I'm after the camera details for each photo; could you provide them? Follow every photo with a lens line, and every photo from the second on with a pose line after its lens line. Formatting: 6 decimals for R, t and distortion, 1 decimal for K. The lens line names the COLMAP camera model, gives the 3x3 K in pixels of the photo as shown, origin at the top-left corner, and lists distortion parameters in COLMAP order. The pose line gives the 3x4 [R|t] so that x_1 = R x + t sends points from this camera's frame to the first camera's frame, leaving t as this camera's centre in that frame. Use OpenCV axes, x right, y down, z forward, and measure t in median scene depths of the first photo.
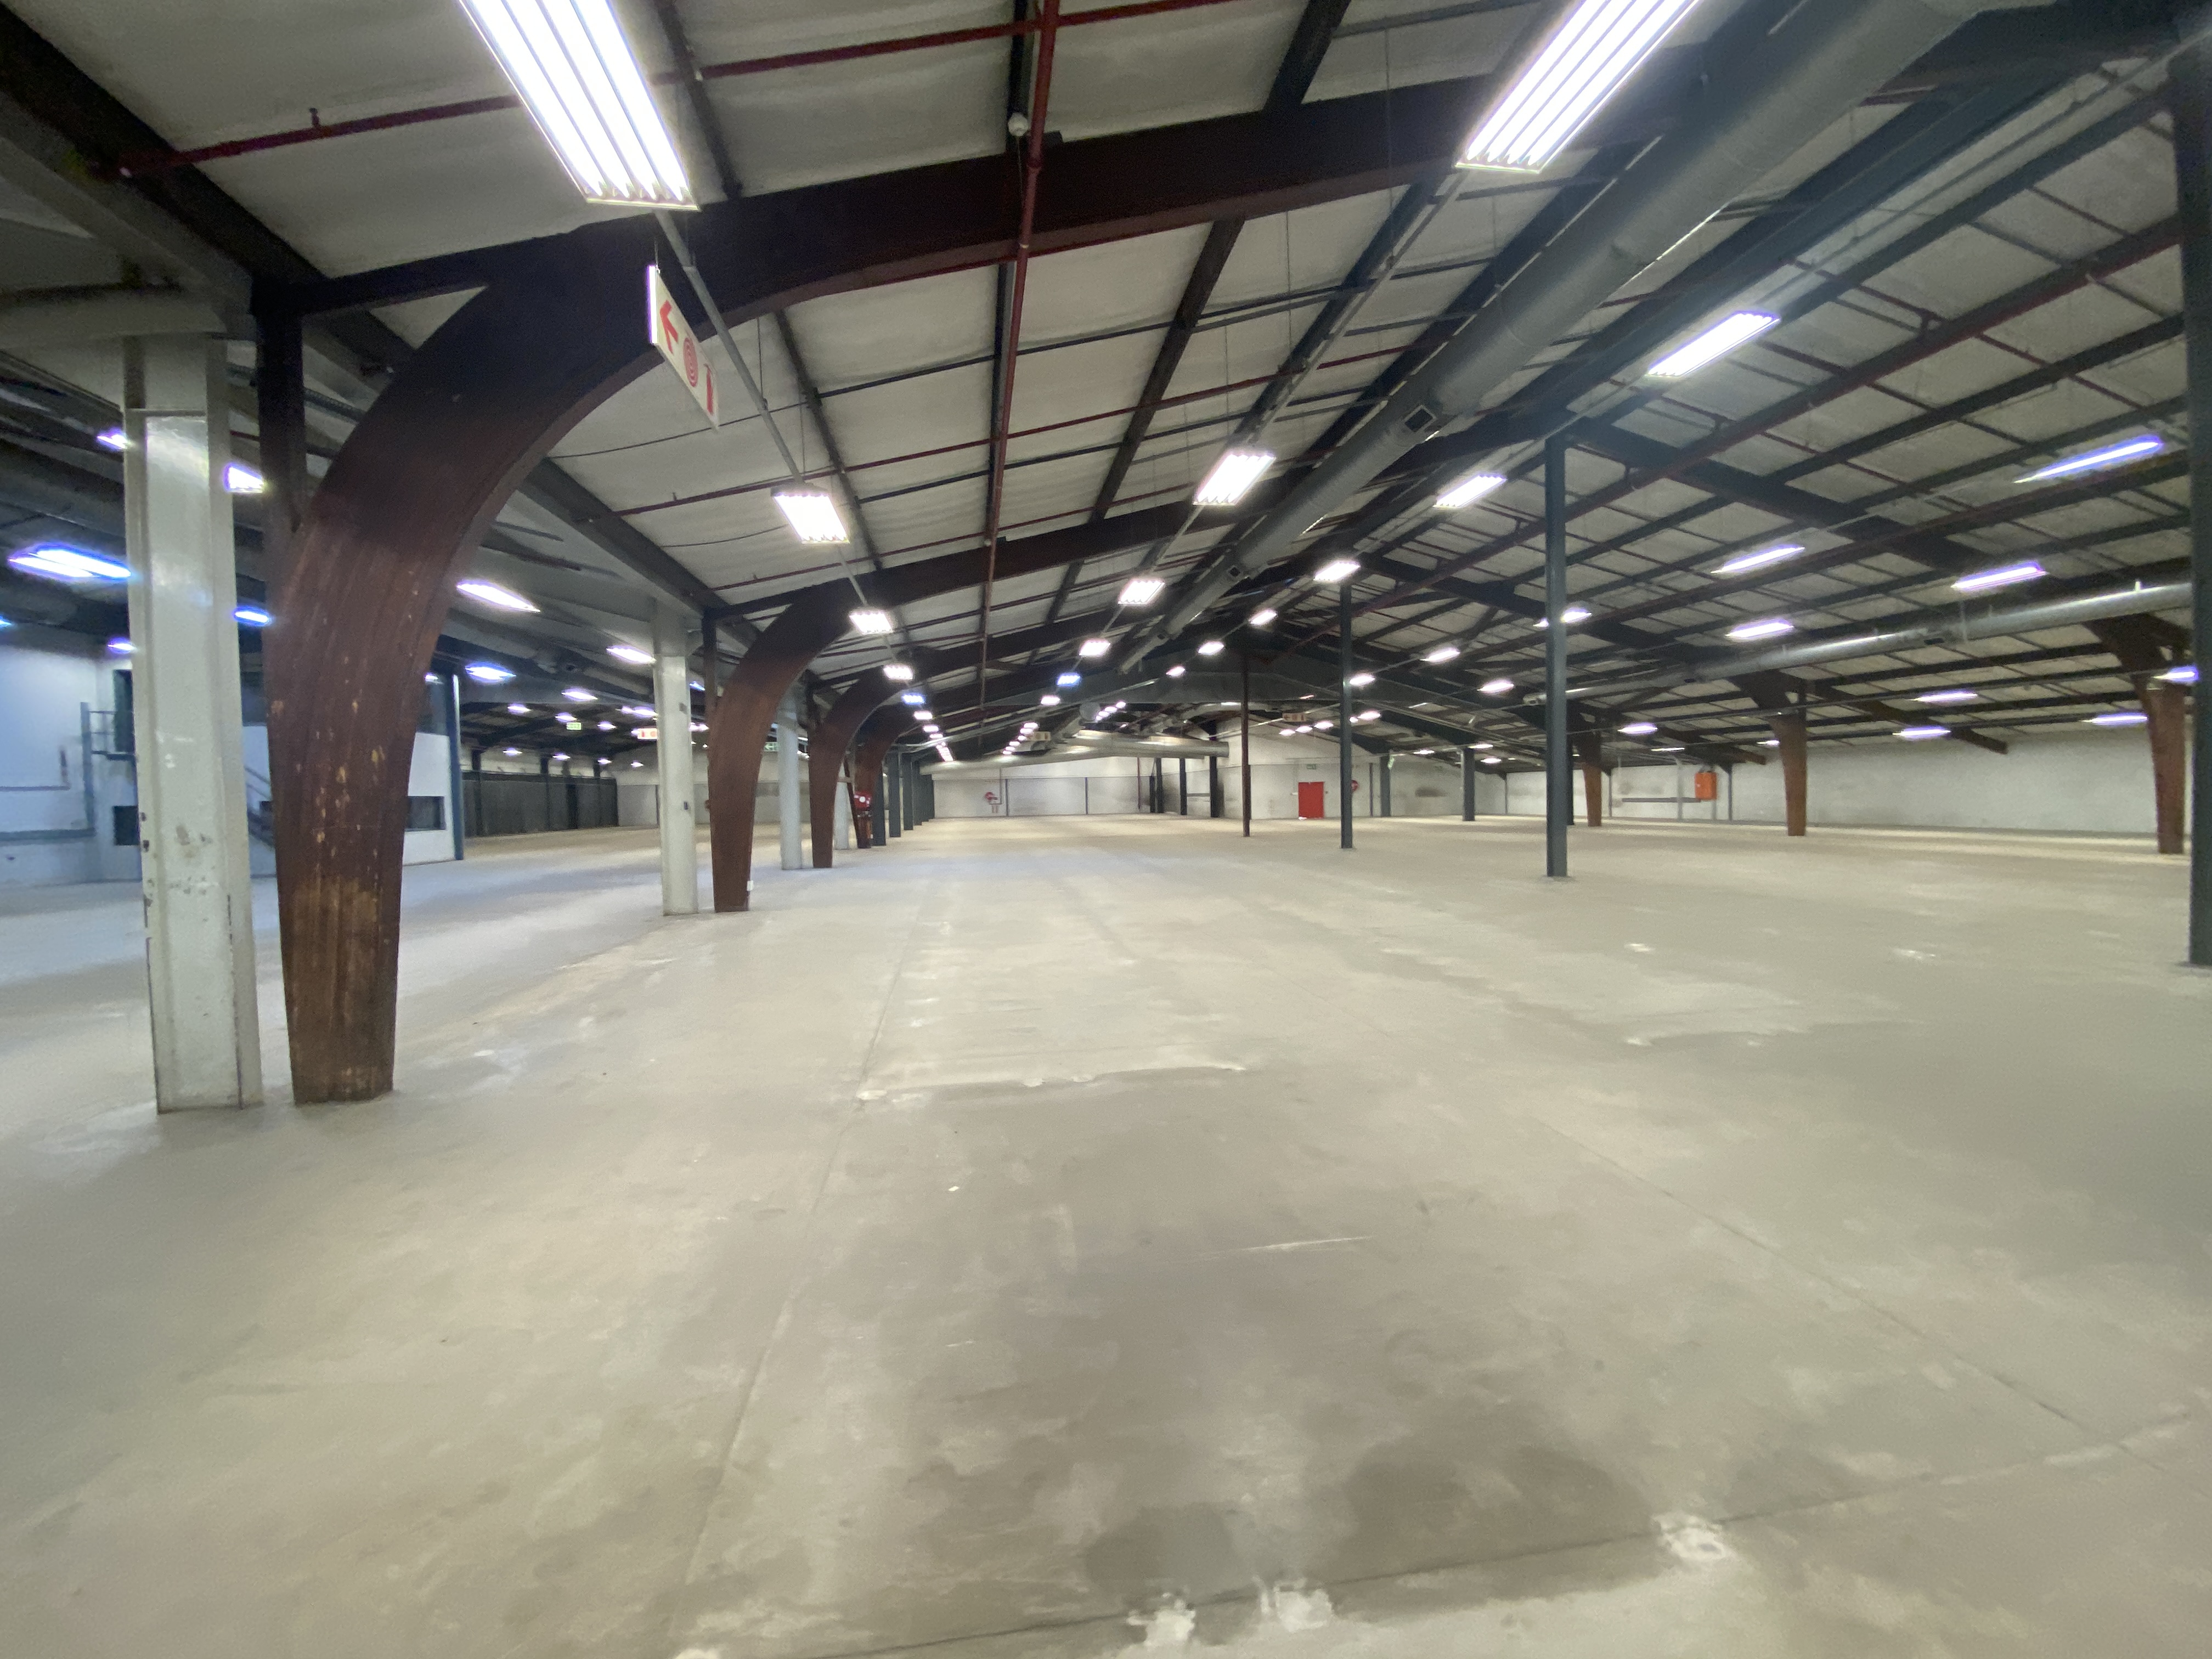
lens RADIAL K [[894.9, 0, 1105.3], [0, 894.9, 830.2], [0, 0, 1]] dist [0.013911, -0.017965]
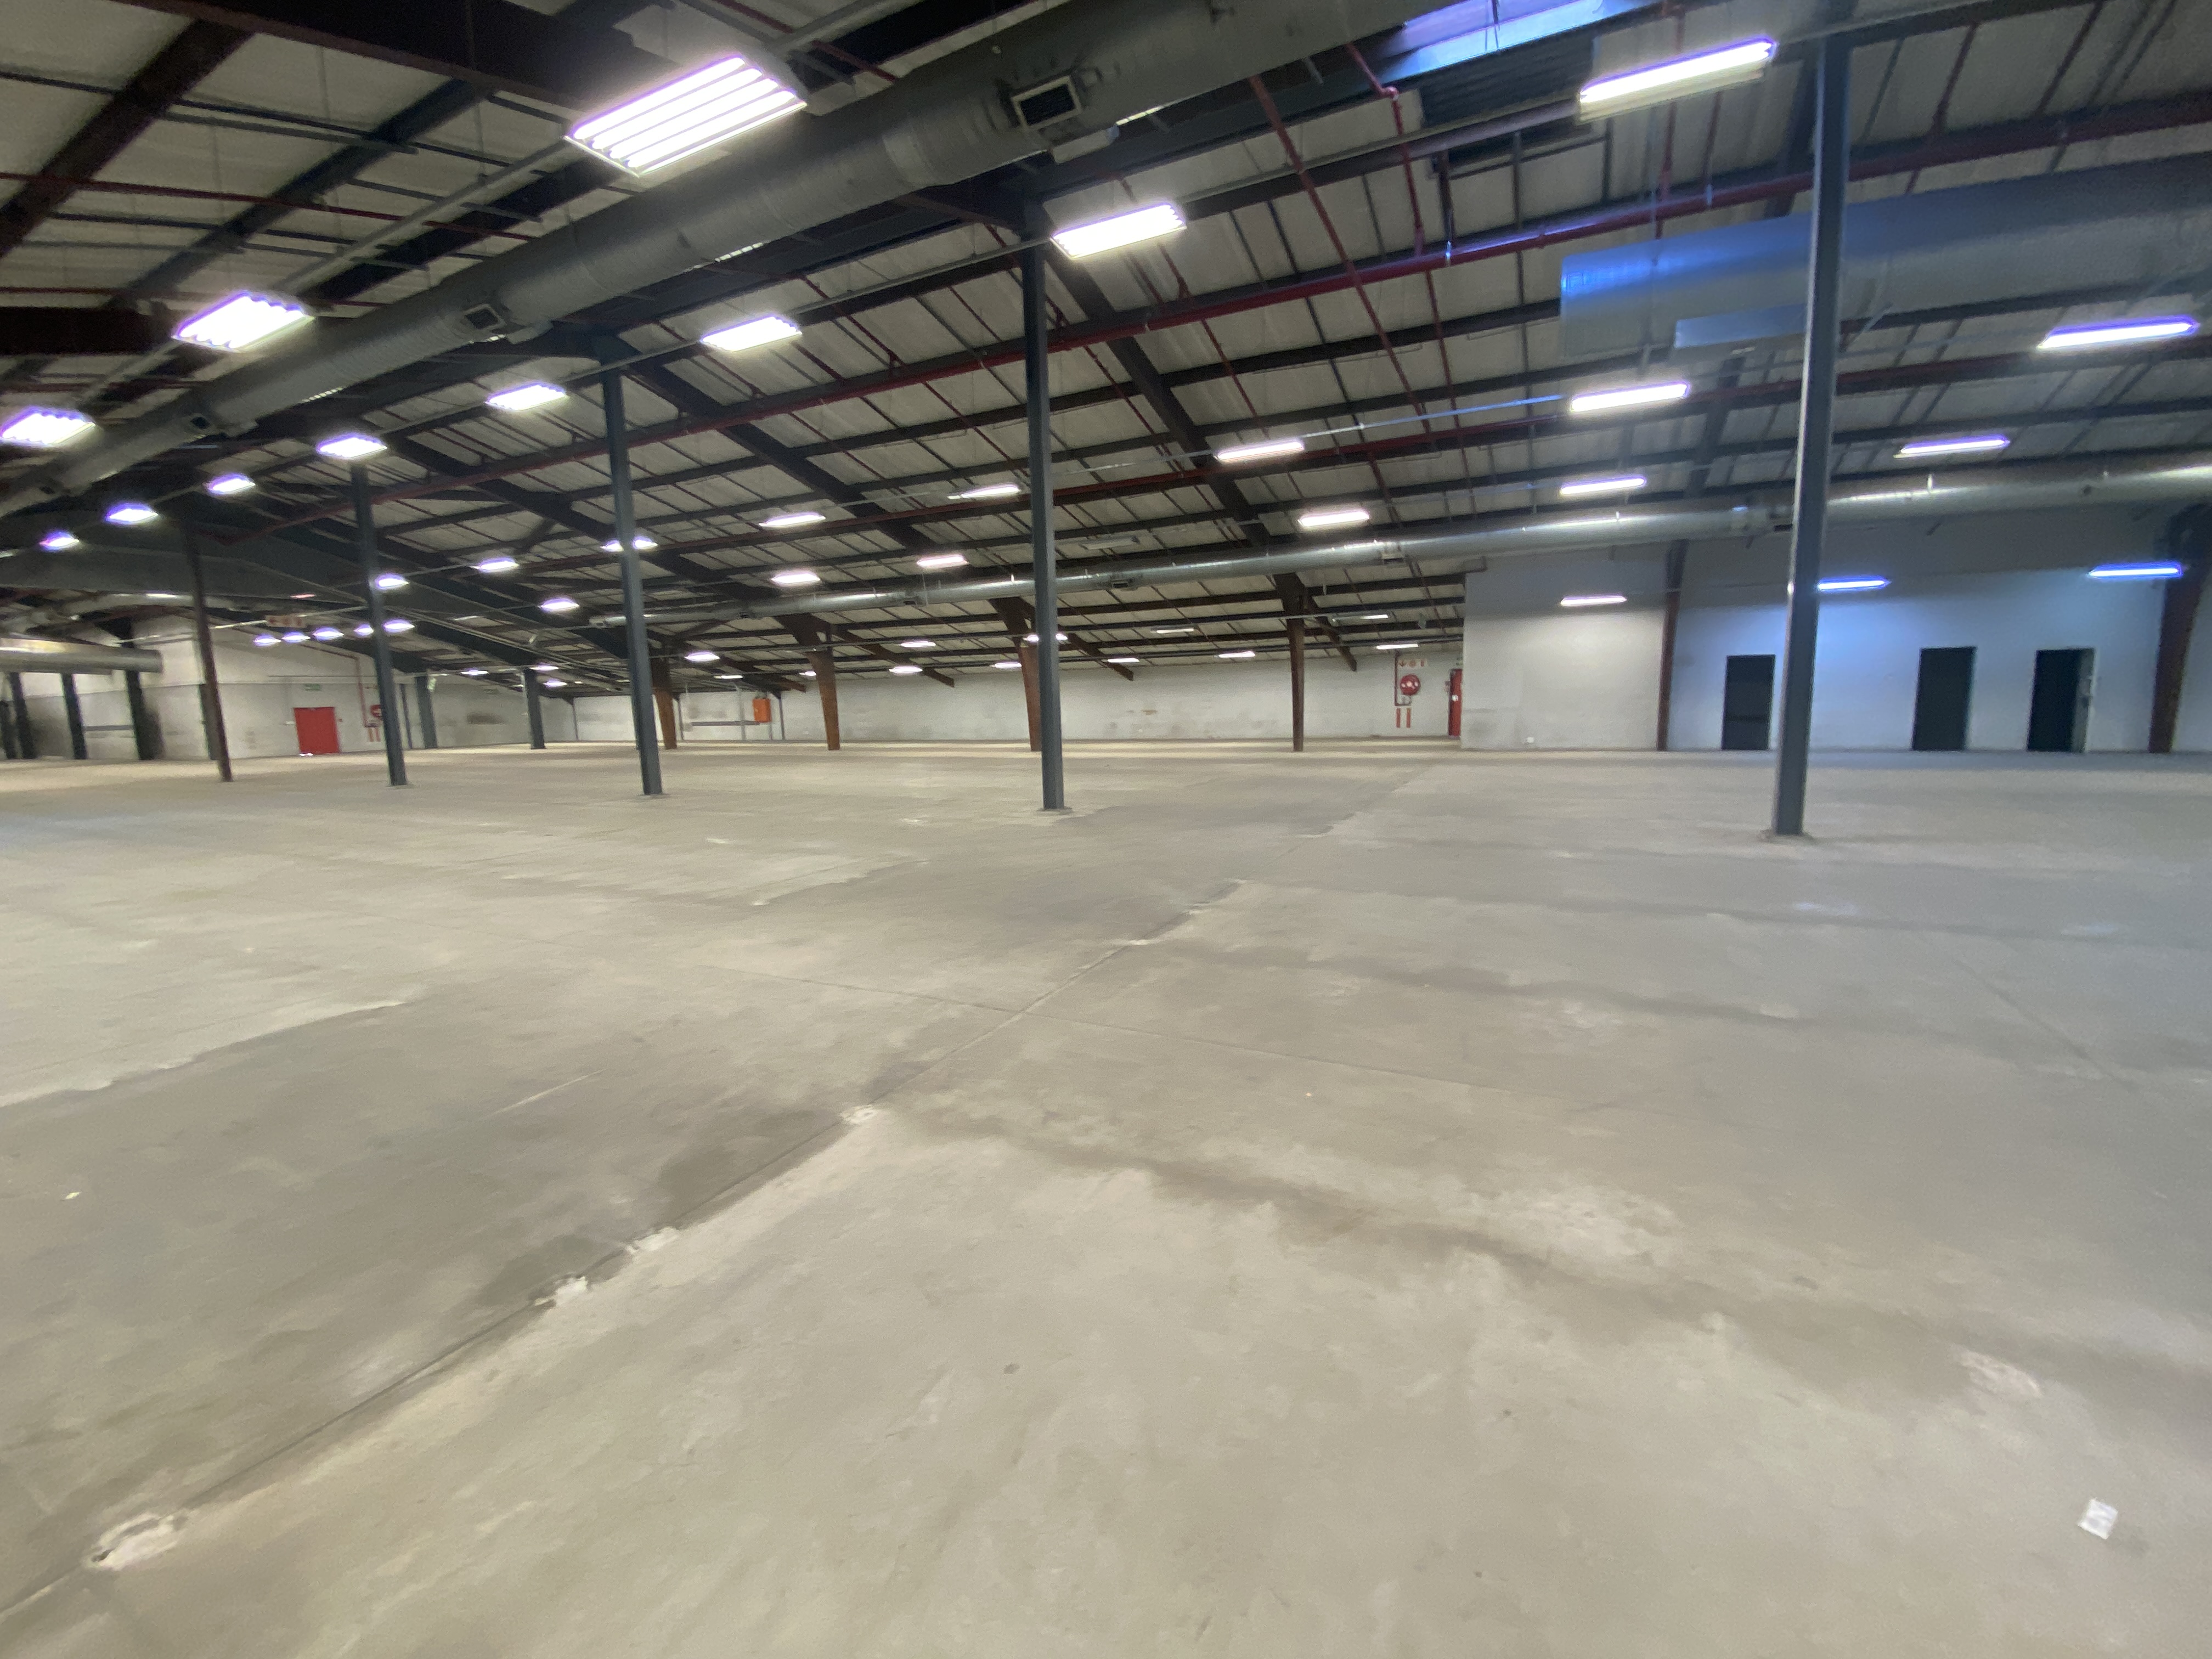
lens RADIAL K [[894.9, 0, 1108.3], [0, 894.9, 833.7], [0, 0, 1]] dist [0.013911, -0.017965]
pose [[0.573868, -0.114330, 0.810928, -0.040949], [0.044422, 0.993095, 0.108576, 0.004412], [-0.817742, -0.026285, 0.574984, -0.039872]]
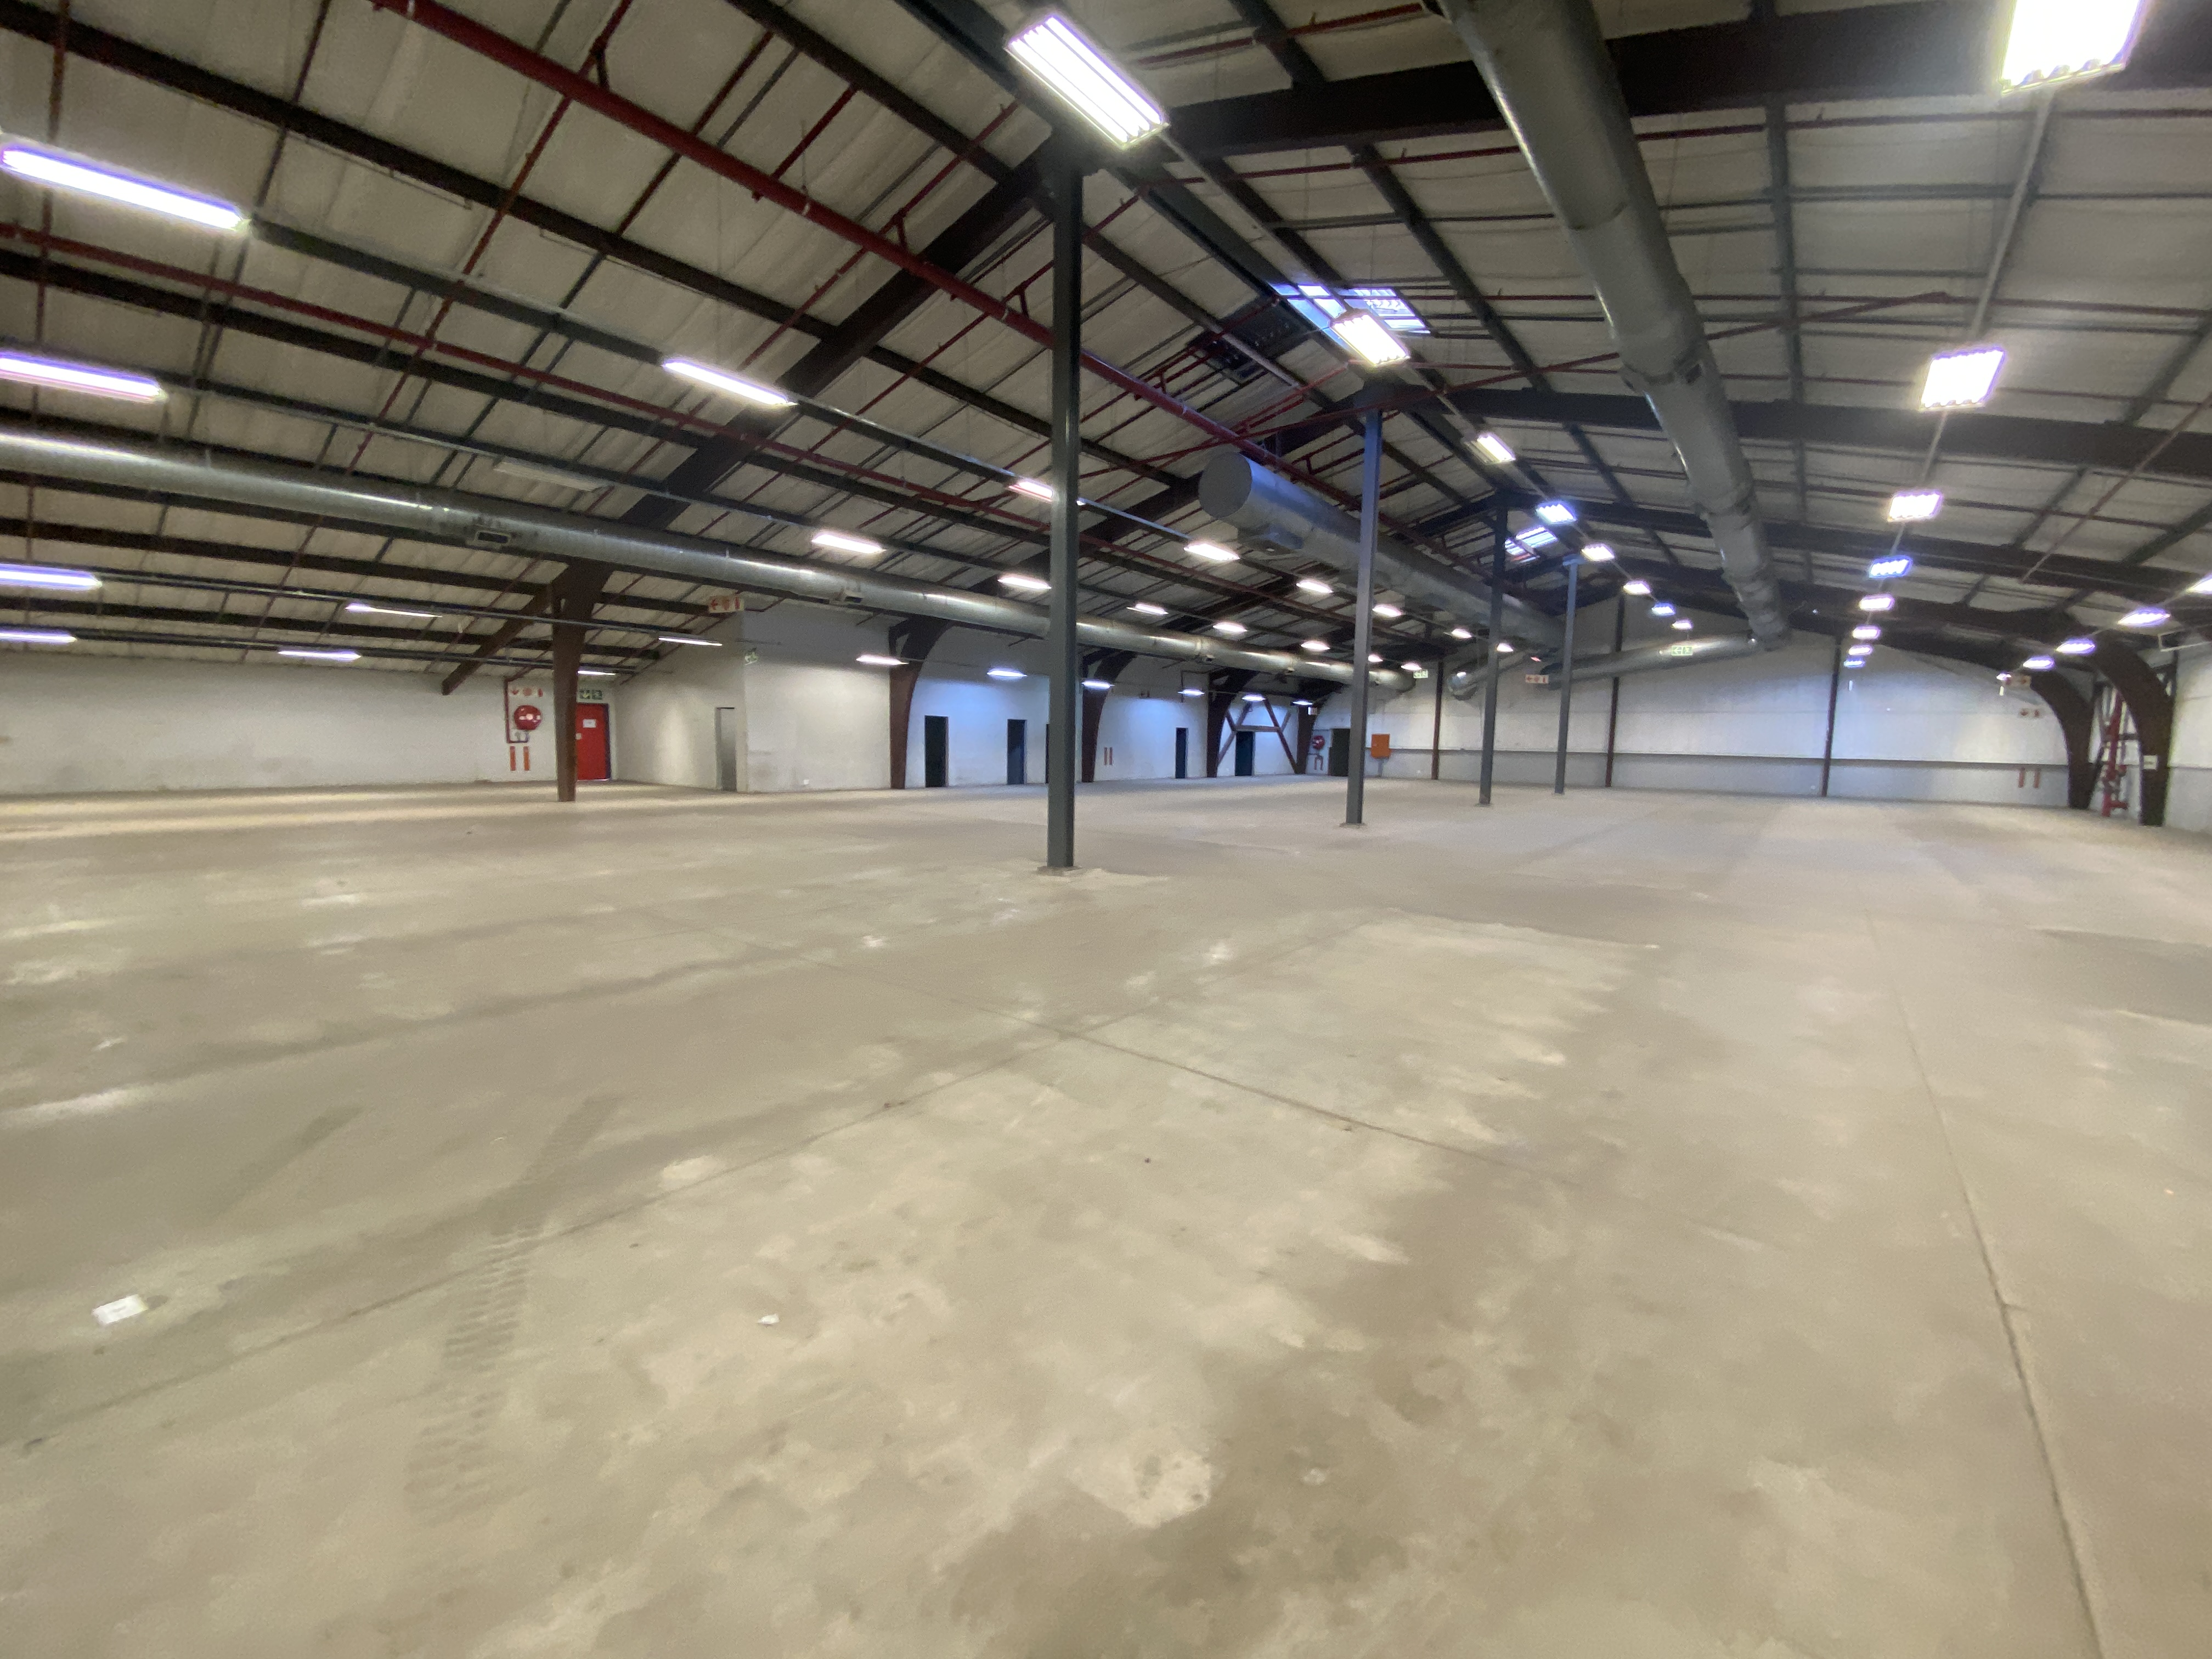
lens RADIAL K [[894.9, 0, 1110.2], [0, 894.9, 824.3], [0, 0, 1]] dist [0.013911, -0.017965]
pose [[-0.686247, -0.060524, 0.724846, 0.060650], [0.019663, 0.994624, 0.101667, -0.021074], [-0.727102, 0.084021, -0.681368, 0.635372]]
